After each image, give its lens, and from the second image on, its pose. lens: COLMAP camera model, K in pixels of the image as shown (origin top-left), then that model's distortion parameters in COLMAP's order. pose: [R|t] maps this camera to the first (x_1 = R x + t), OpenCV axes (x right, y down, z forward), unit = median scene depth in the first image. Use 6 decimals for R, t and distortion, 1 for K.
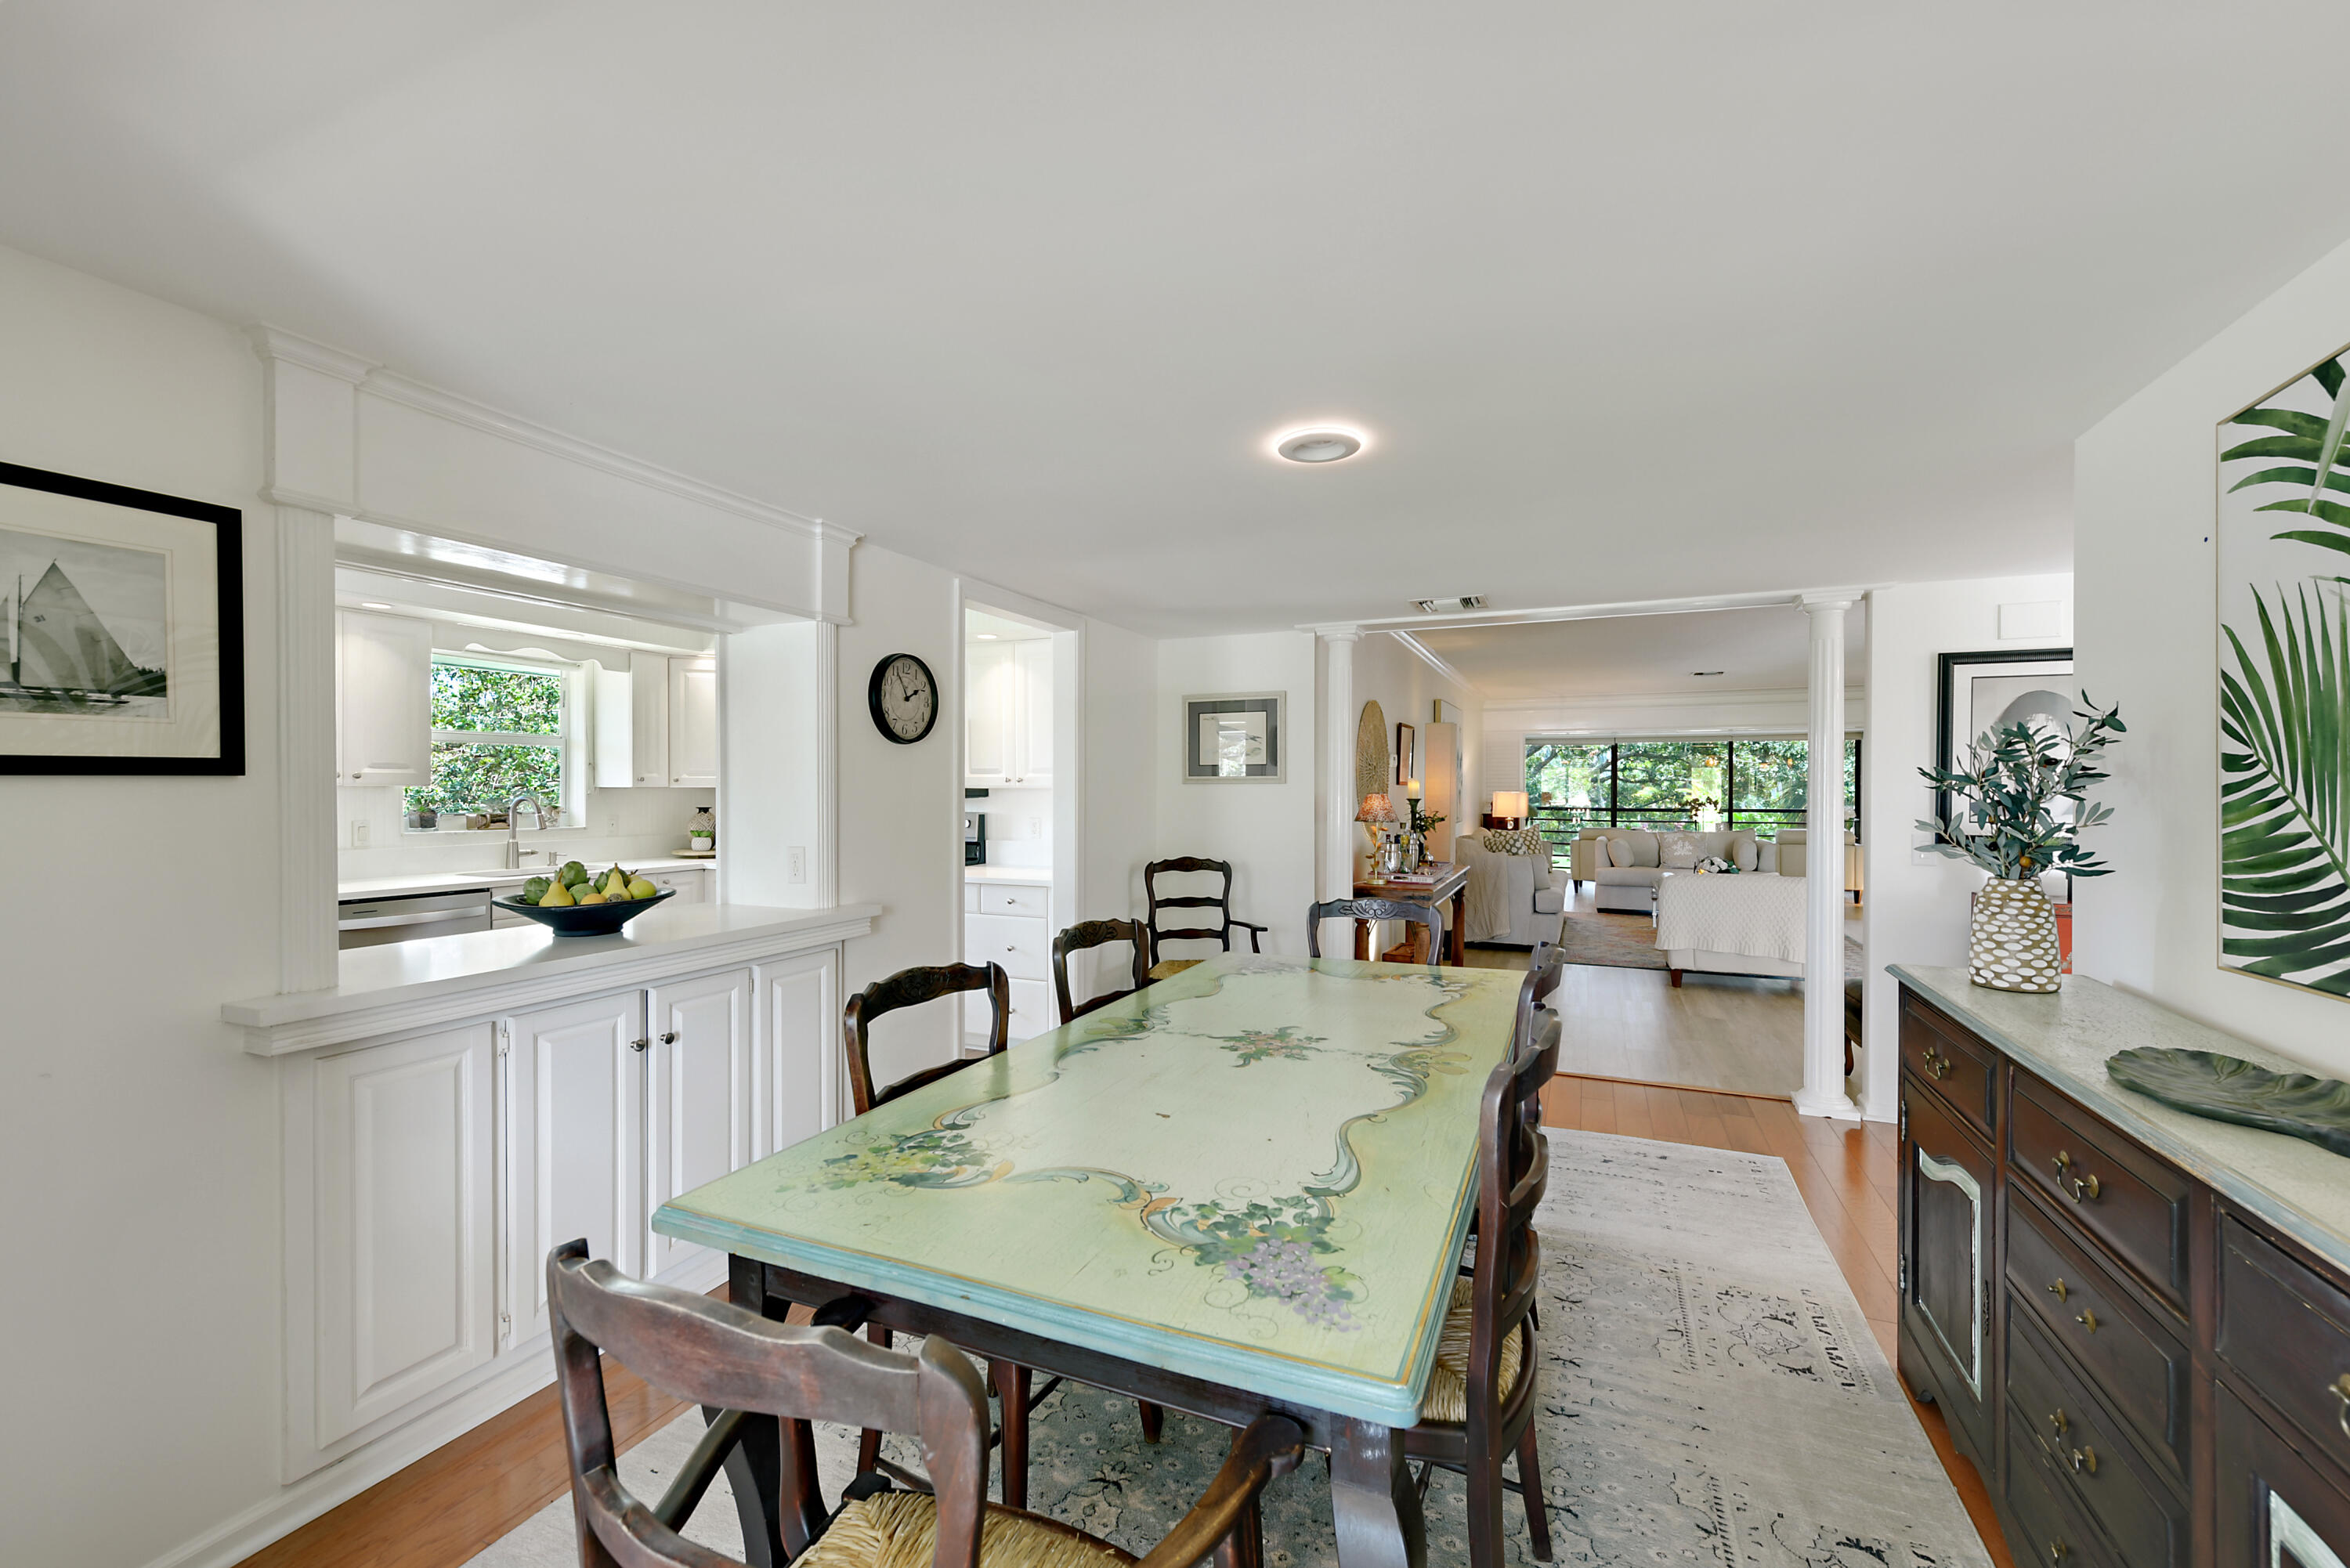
lens RADIAL K [[934.3, 0, 1197.7], [0, 934.3, 792.7], [0, 0, 1]] dist [0.002707, -0.000566]
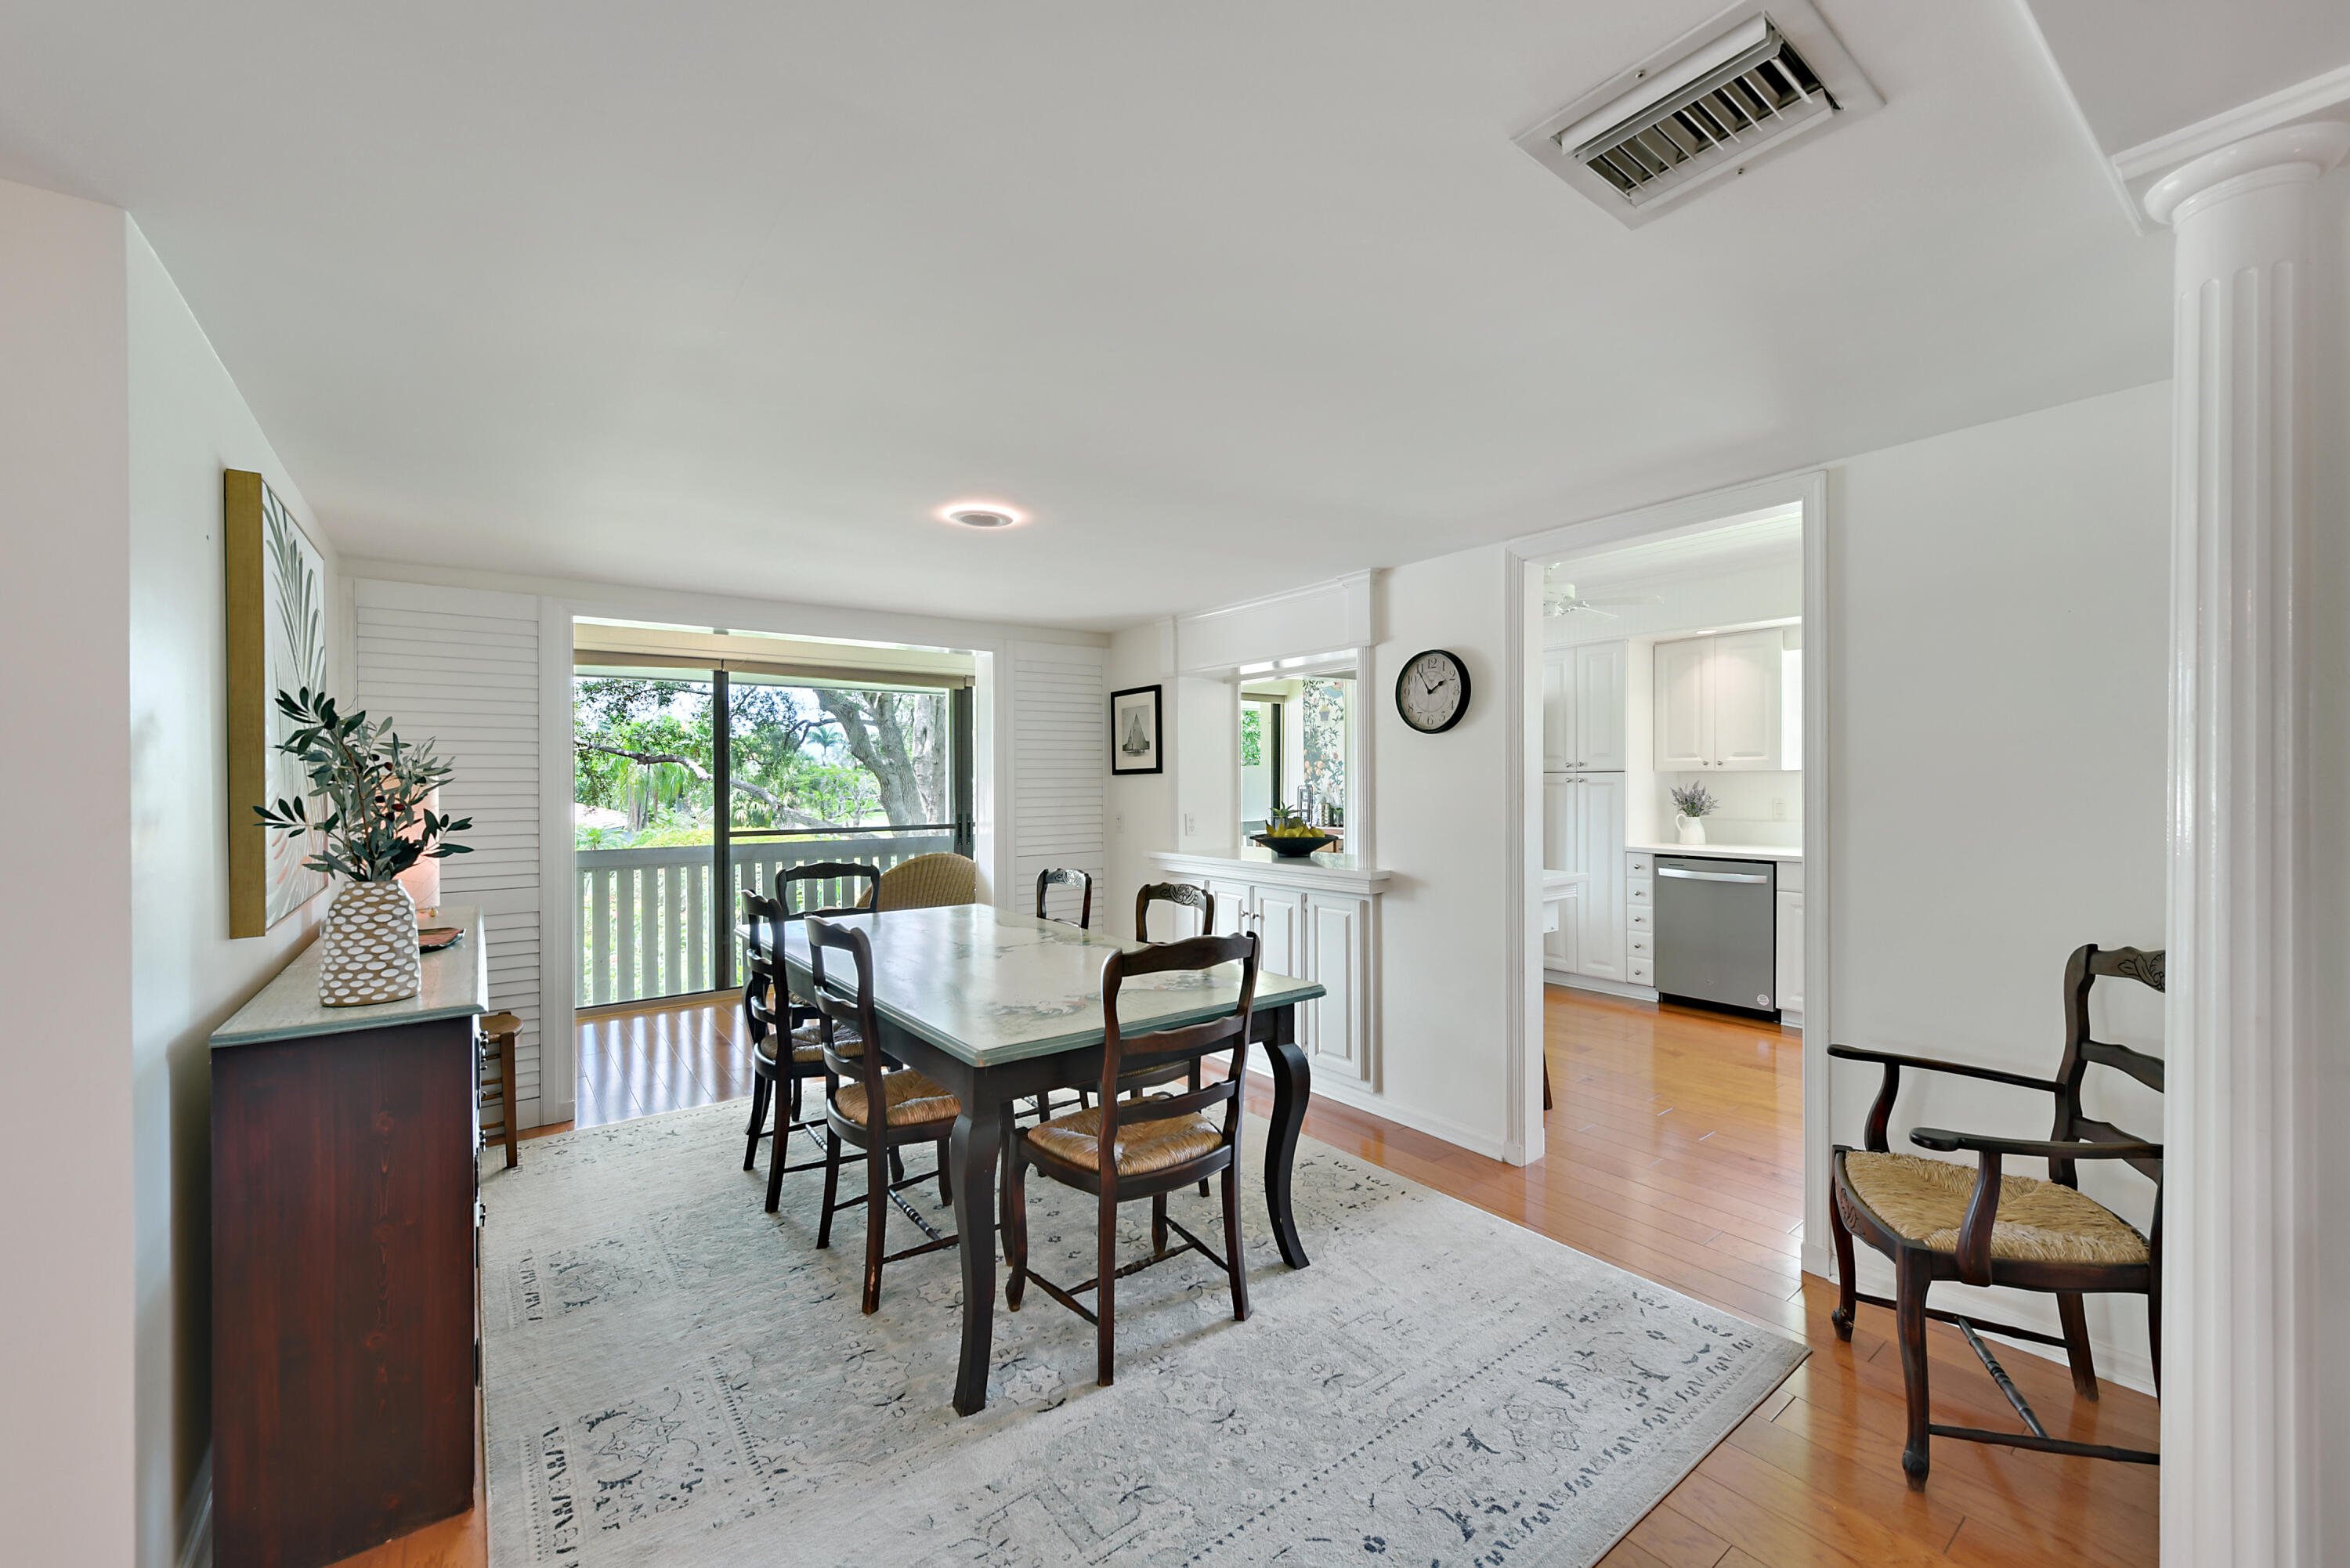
lens RADIAL K [[934.3, 0, 1180.9], [0, 934.3, 782.0], [0, 0, 1]] dist [0.002707, -0.000566]
pose [[-0.496943, 0.004913, -0.867769, 1.071773], [0.002988, 0.999988, 0.003950, -0.003199], [0.867778, -0.000630, -0.496952, 1.805856]]
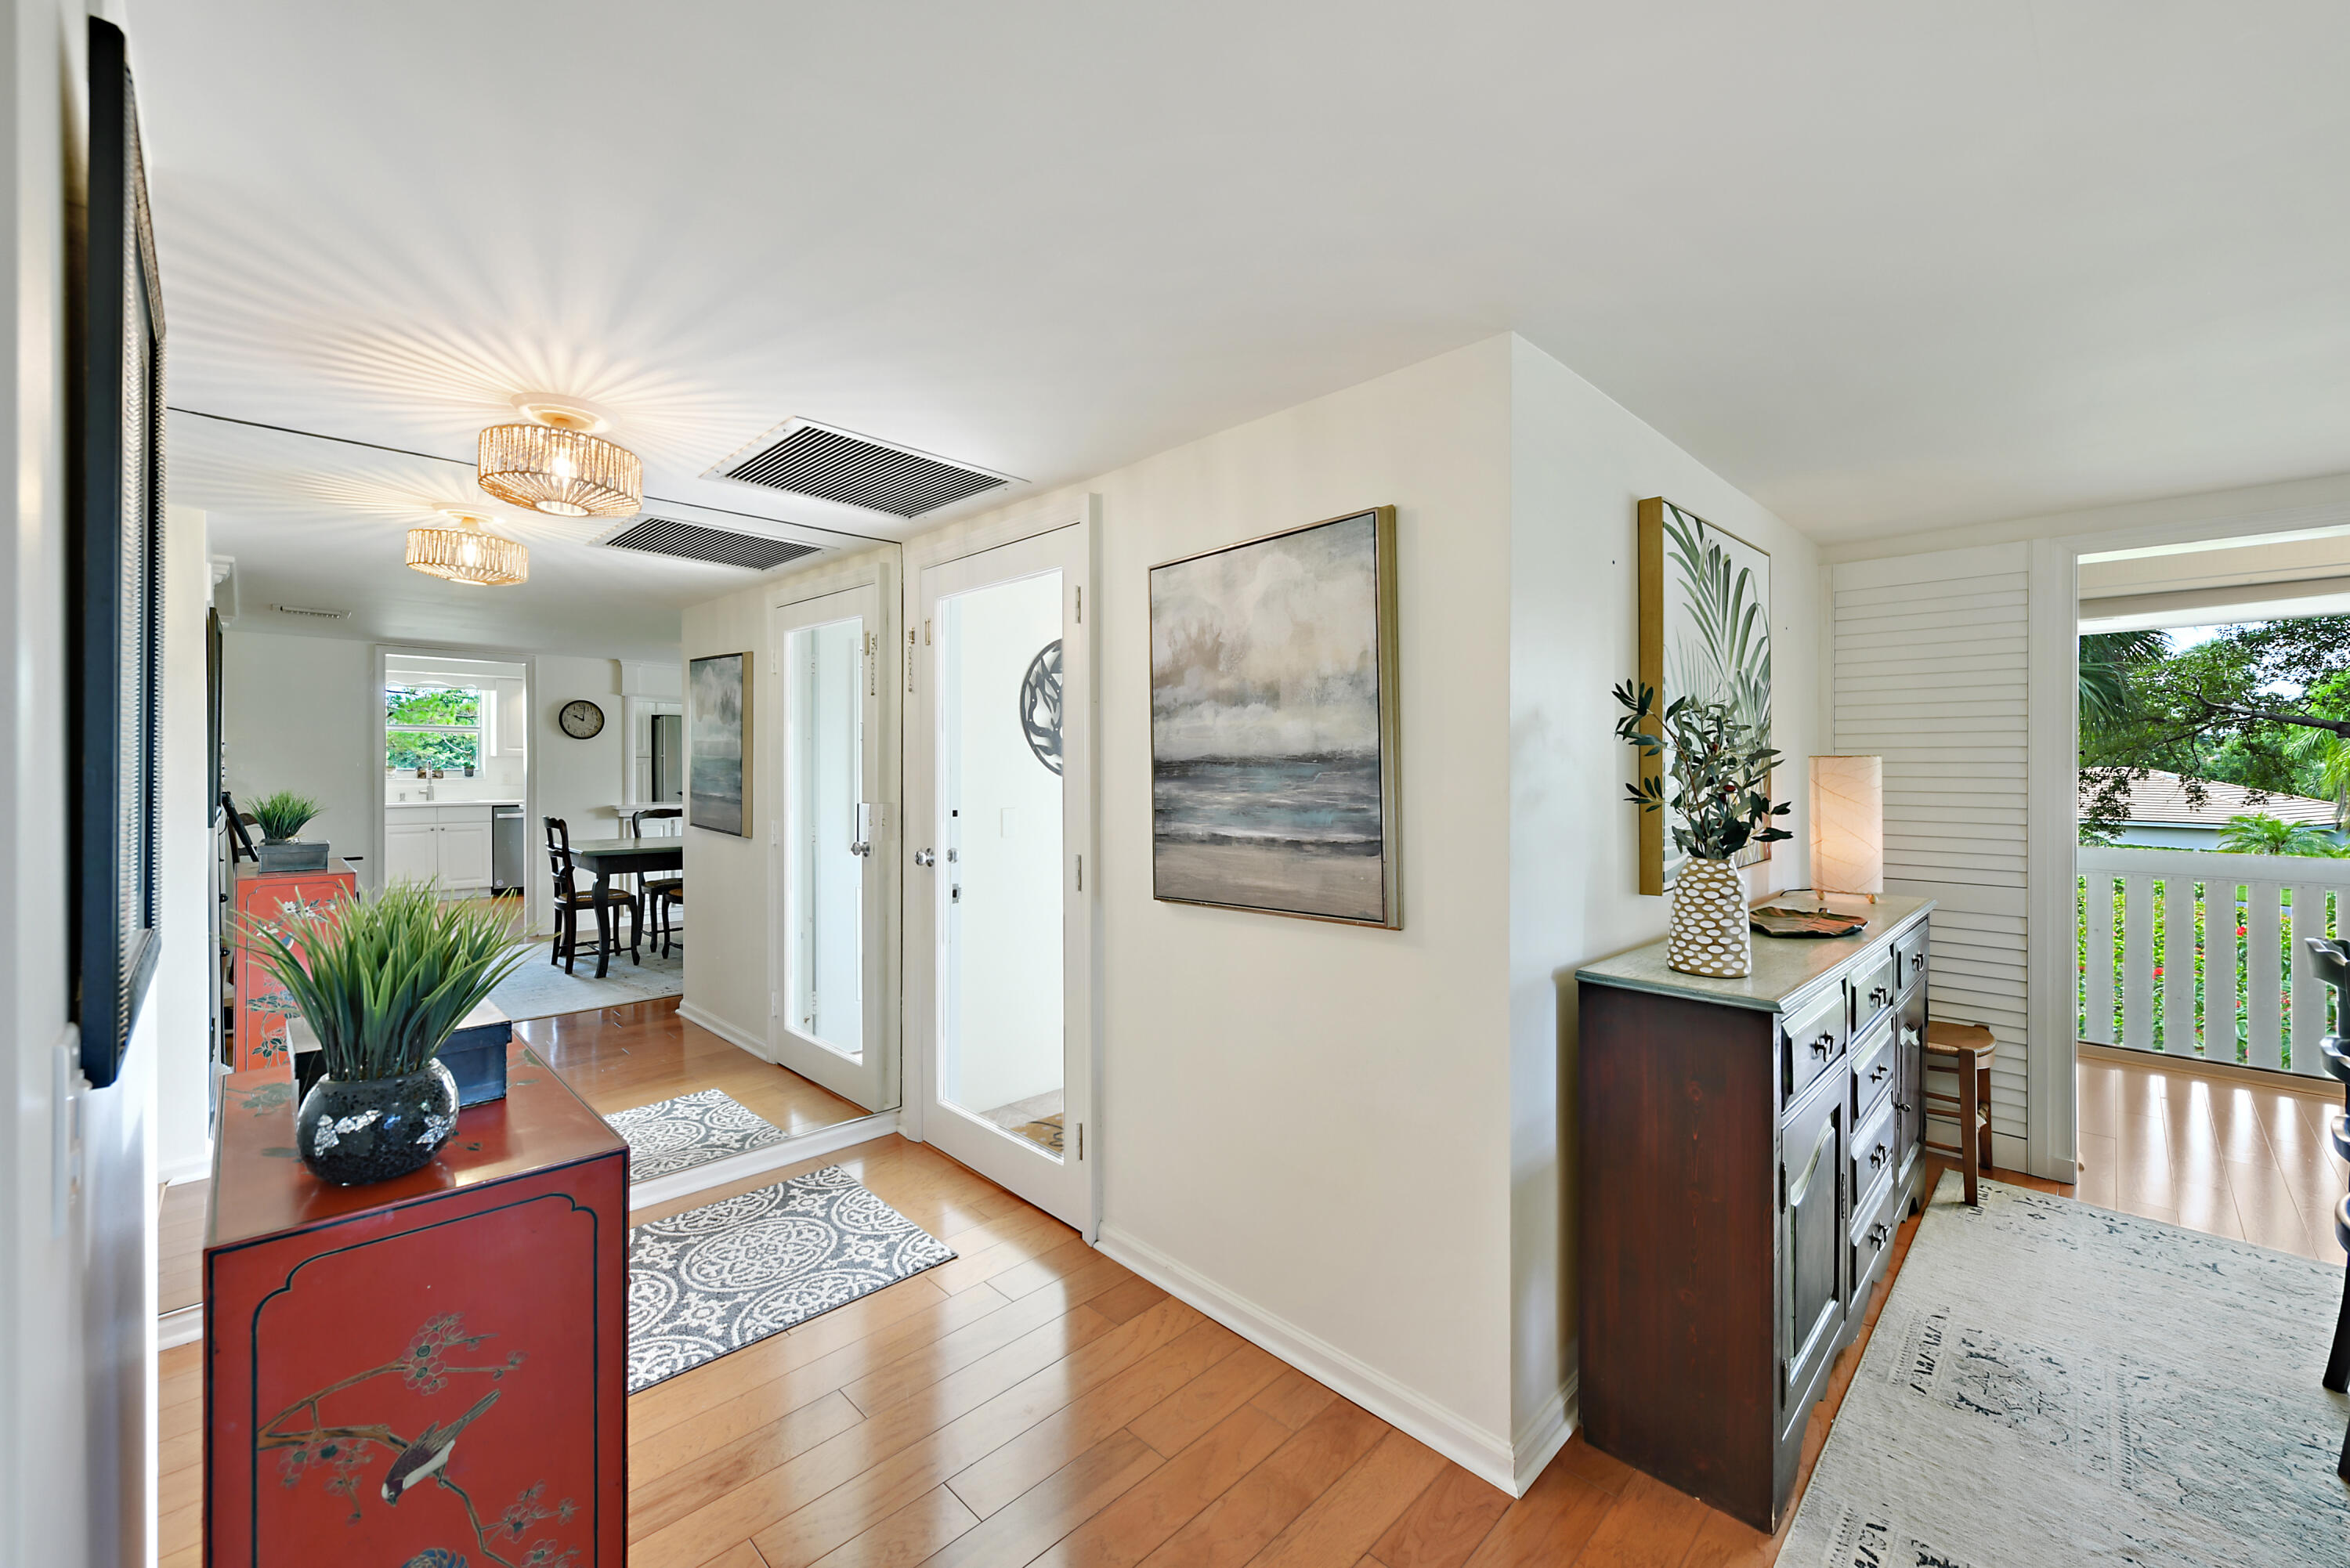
lens RADIAL K [[934.3, 0, 1174.8], [0, 934.3, 761.1], [0, 0, 1]] dist [0.002707, -0.000566]
pose [[-0.925333, -0.000358, 0.379156, 0.856127], [0.000228, 0.999999, 0.001498, -0.005402], [-0.379156, 0.001473, -0.925331, 1.763710]]
